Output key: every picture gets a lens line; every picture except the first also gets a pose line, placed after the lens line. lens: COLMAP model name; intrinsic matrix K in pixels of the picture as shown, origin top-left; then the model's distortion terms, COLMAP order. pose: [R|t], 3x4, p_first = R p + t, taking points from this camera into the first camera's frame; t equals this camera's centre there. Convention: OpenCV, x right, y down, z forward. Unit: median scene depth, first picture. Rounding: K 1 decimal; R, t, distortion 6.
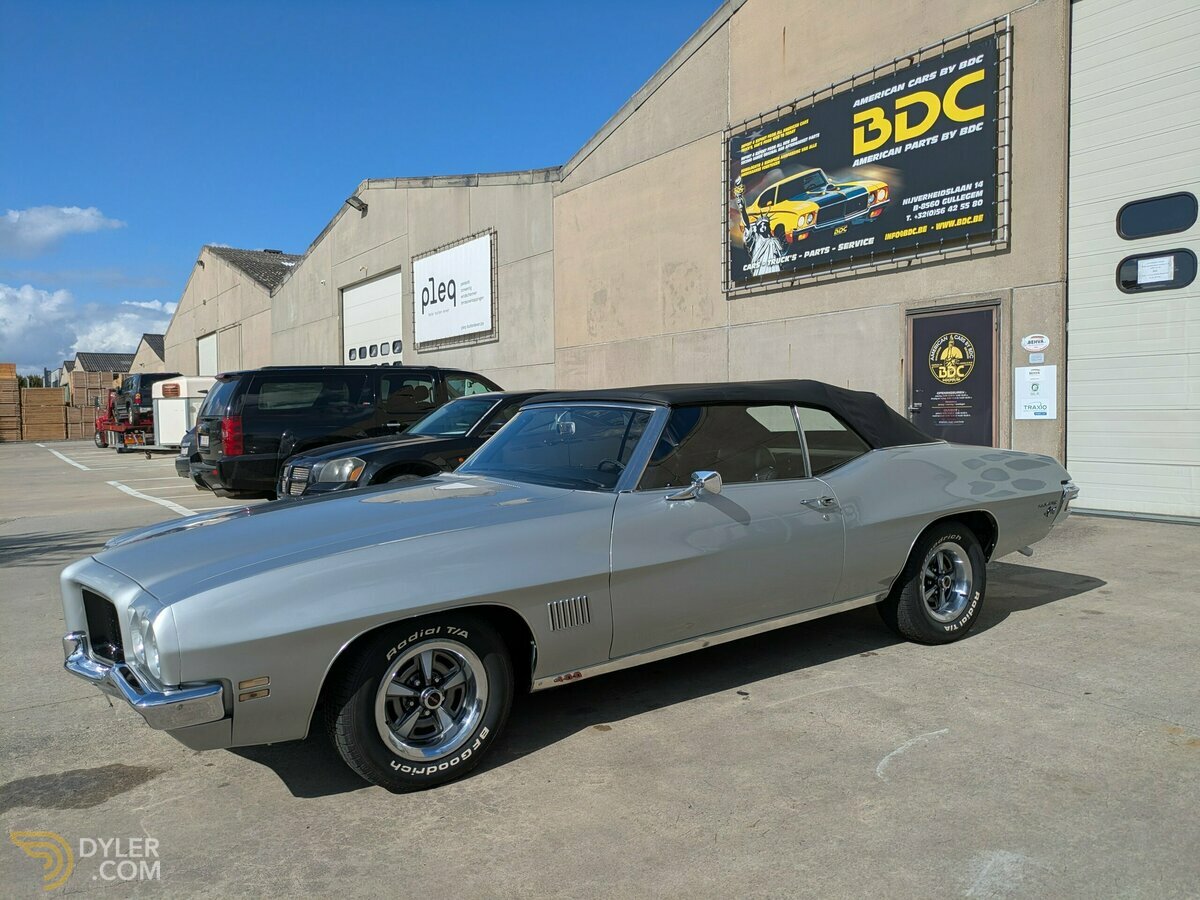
lens RADIAL K [[883.5, 0, 600.0], [0, 883.5, 450.0], [0, 0, 1]] dist [0.018620, -0.003879]
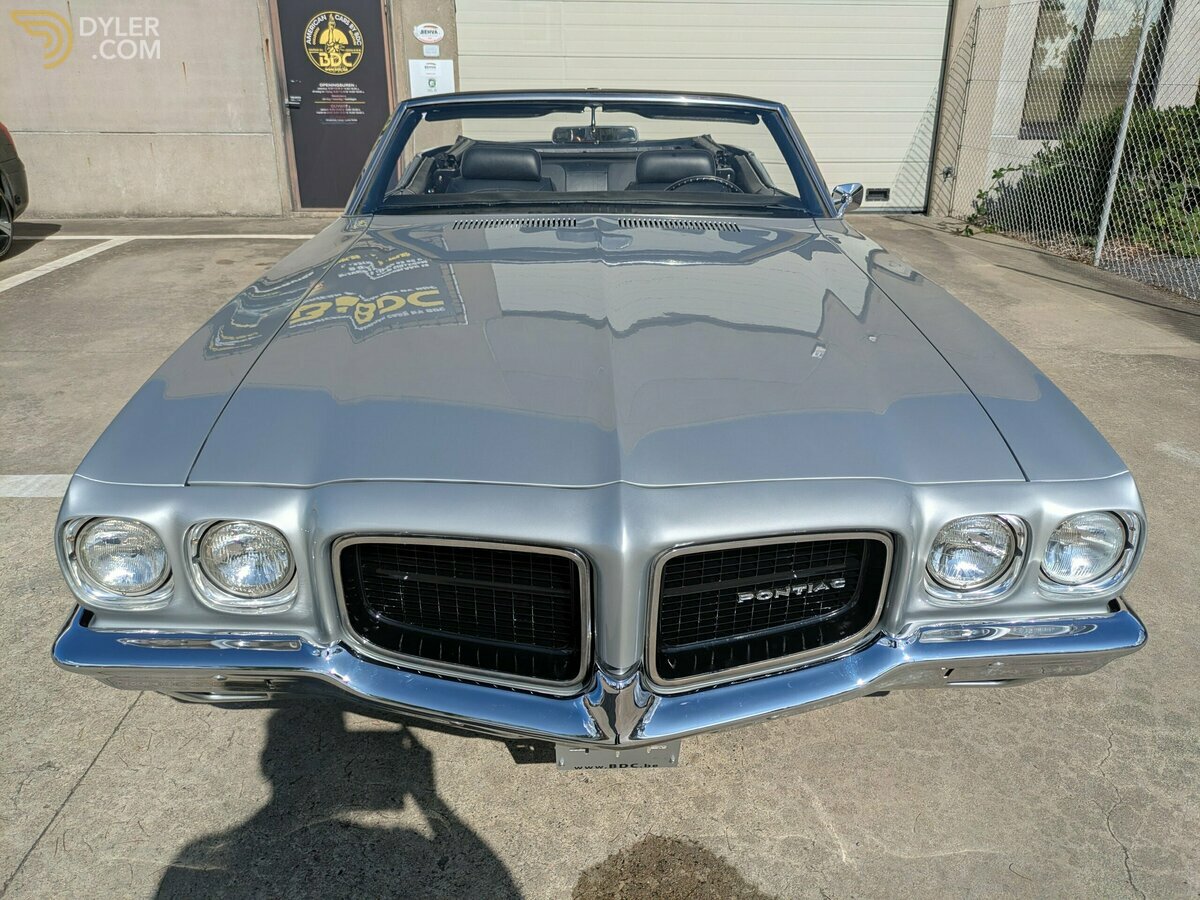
lens RADIAL K [[896.2, 0, 620.8], [0, 896.2, 434.8], [0, 0, 1]] dist [0.011163, -0.001852]
pose [[0.509494, -0.280462, 0.813484, -0.256647], [0.021433, 0.949234, 0.313840, -0.007358], [-0.860207, -0.142464, 0.489640, 0.231417]]
